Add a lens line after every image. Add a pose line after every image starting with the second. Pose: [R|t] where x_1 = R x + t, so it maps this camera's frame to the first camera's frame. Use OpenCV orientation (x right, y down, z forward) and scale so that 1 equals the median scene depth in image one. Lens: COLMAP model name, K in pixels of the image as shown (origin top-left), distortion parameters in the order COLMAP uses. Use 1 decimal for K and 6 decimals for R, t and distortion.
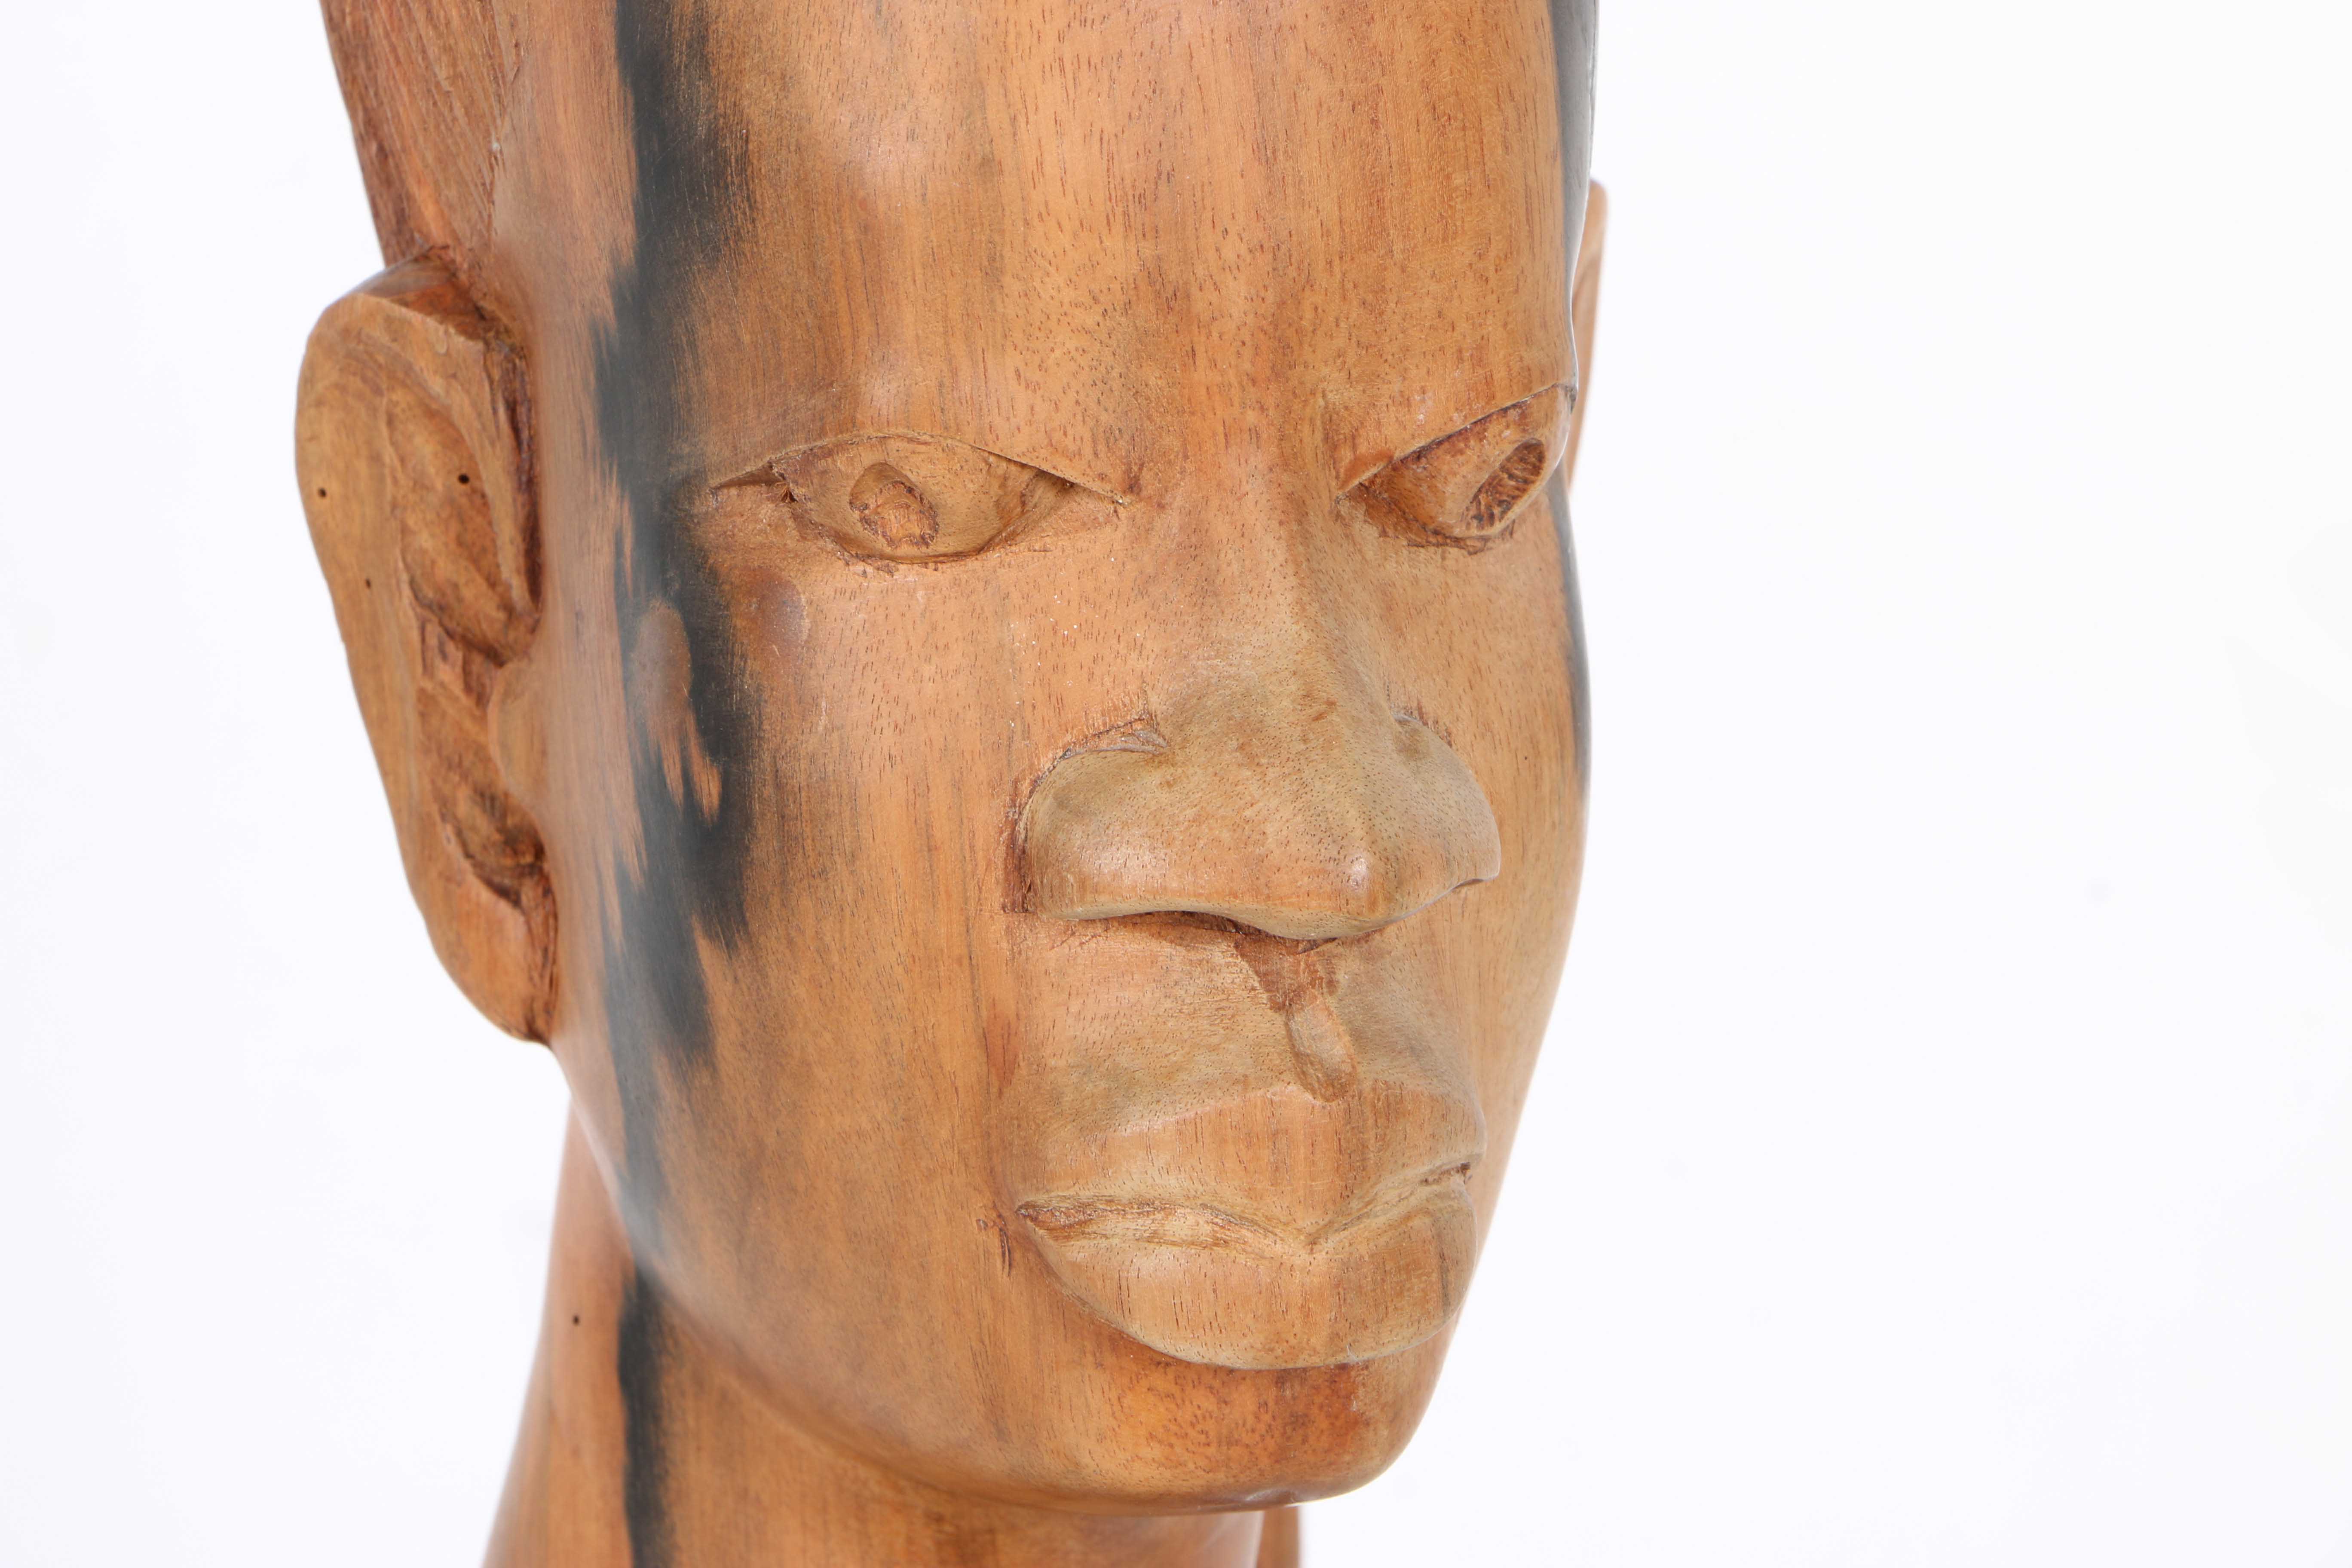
lens RADIAL K [[11526.3, 0, 1170.6], [0, 11526.3, 772.6], [0, 0, 1]] dist [1.016762, 0.000000]
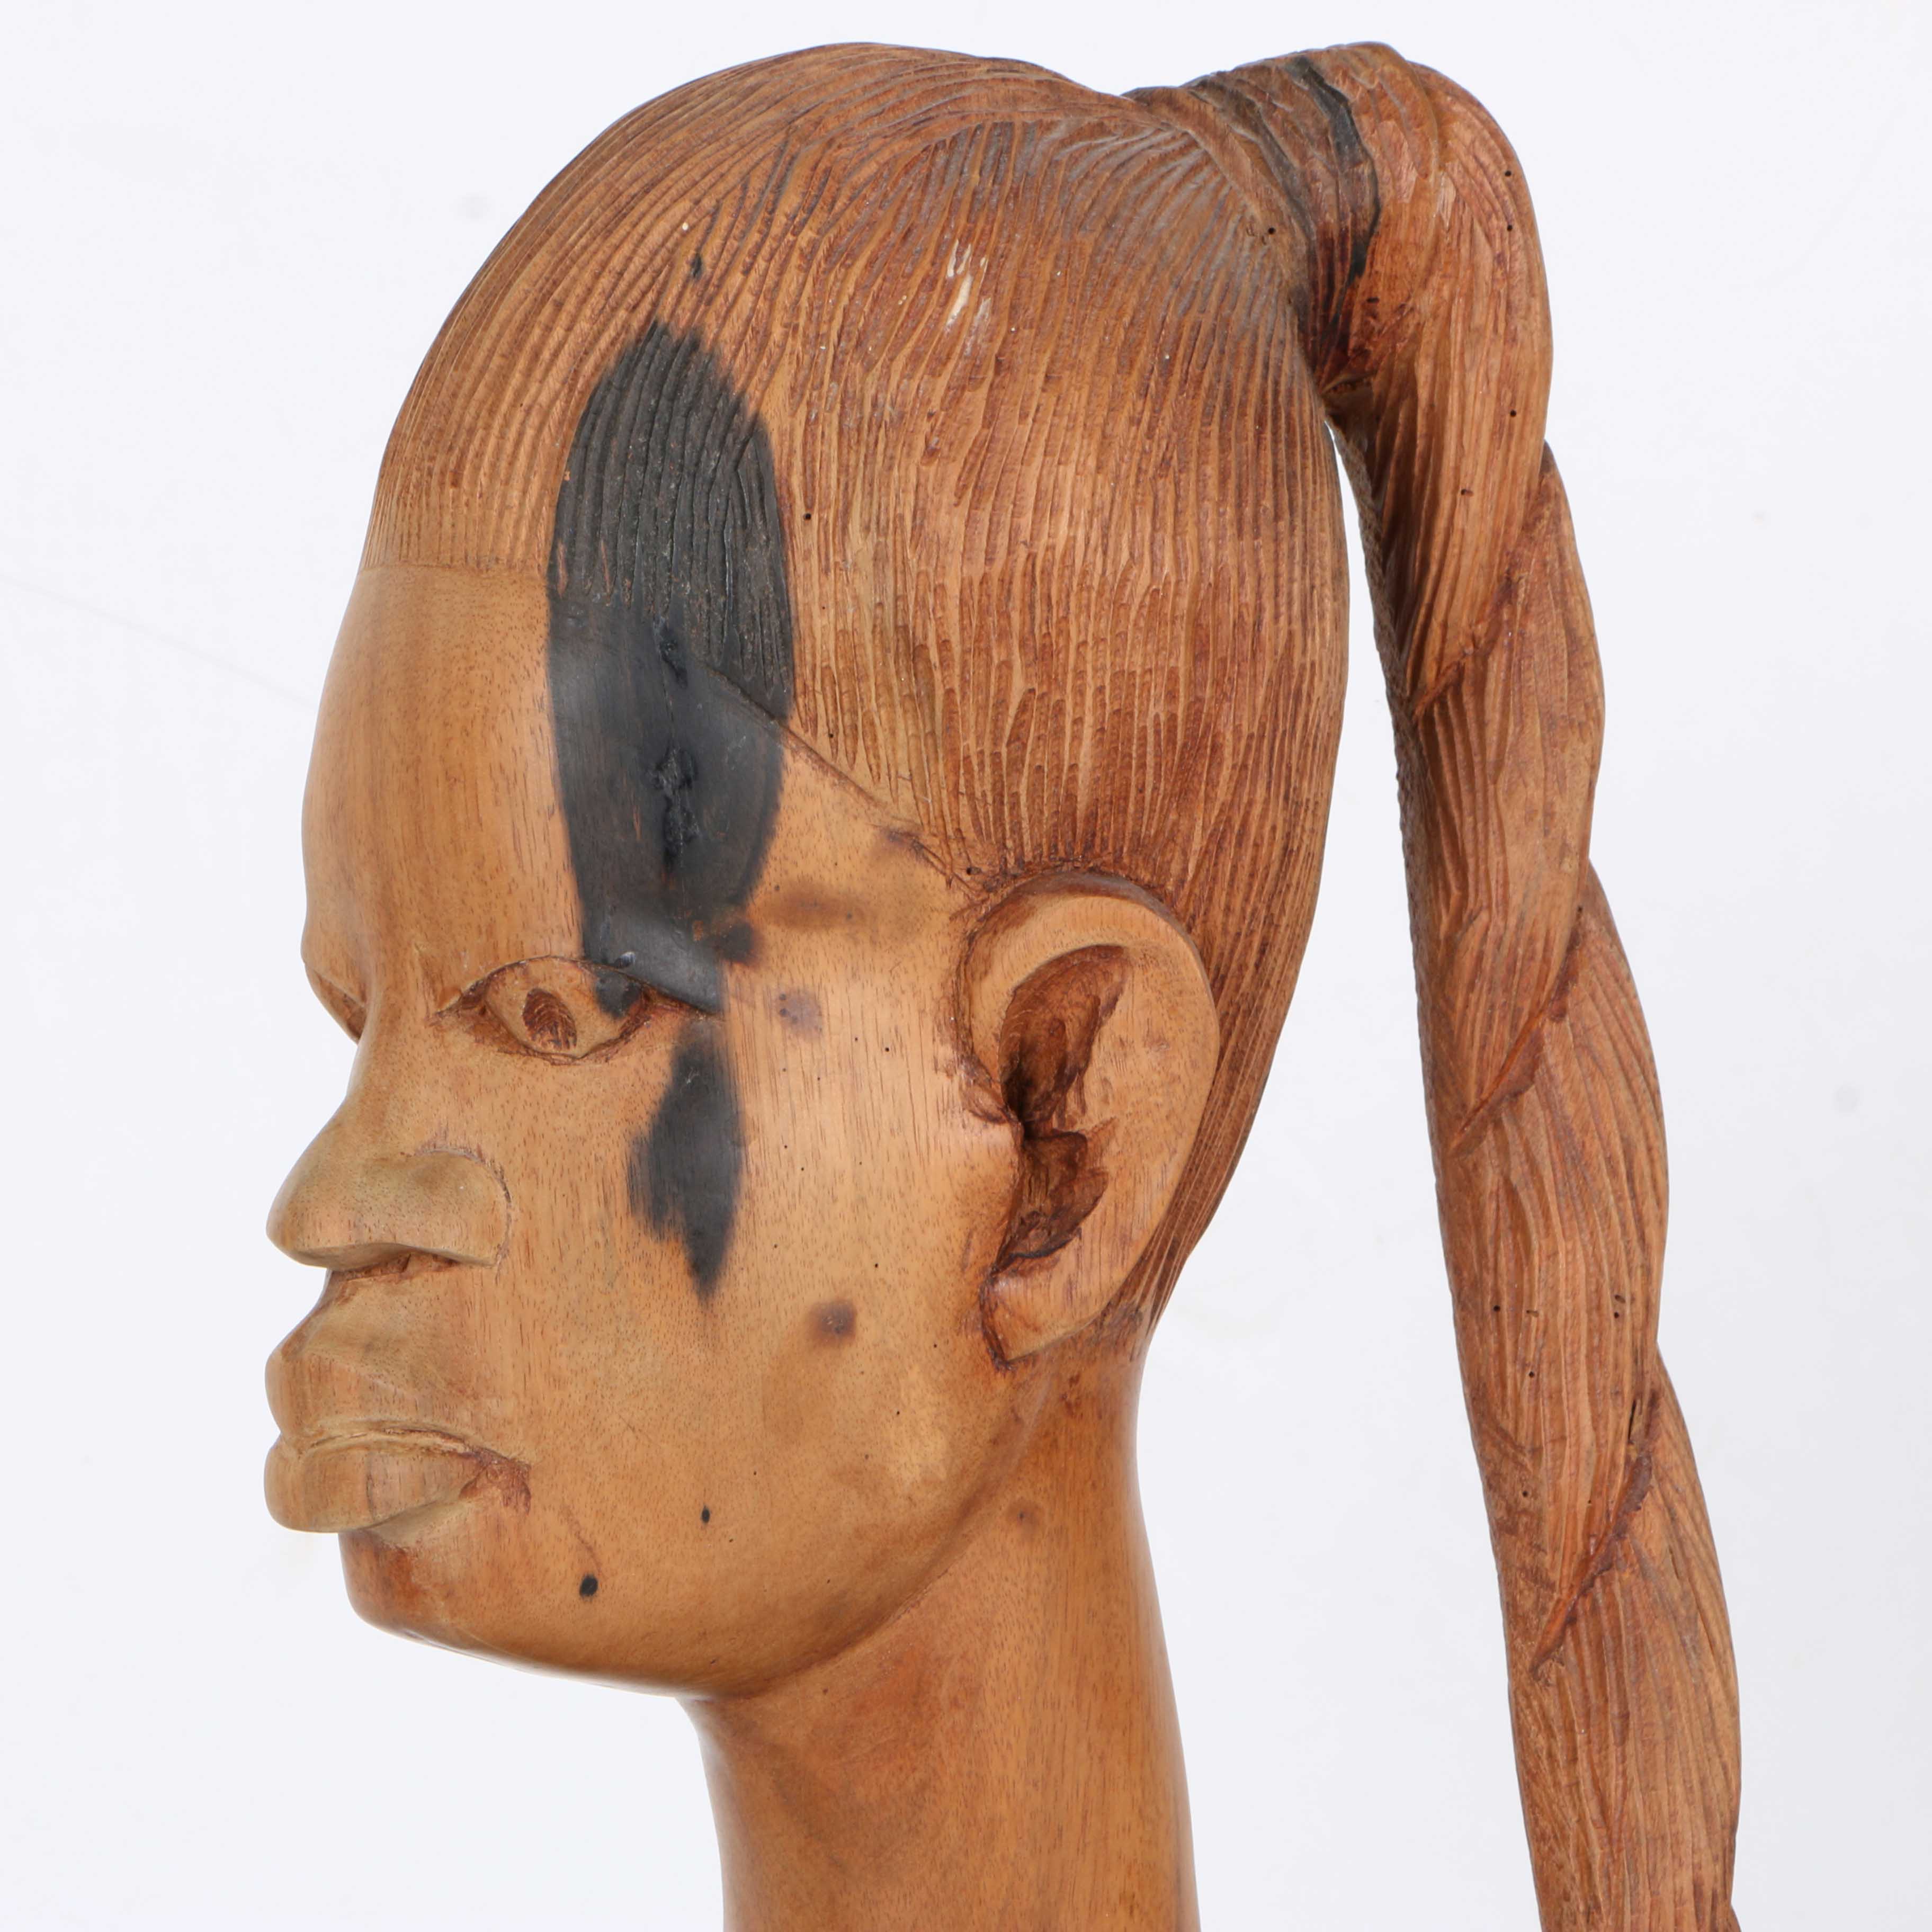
lens RADIAL K [[10724.9, 0, 787.6], [0, 10724.9, 954.7], [0, 0, 1]] dist [0.854678, 0.000000]
pose [[0.260107, 0.009249, -0.965536, 1.486004], [-0.163970, 0.985854, -0.034728, 0.012549], [0.951556, 0.167352, 0.257944, 0.651953]]
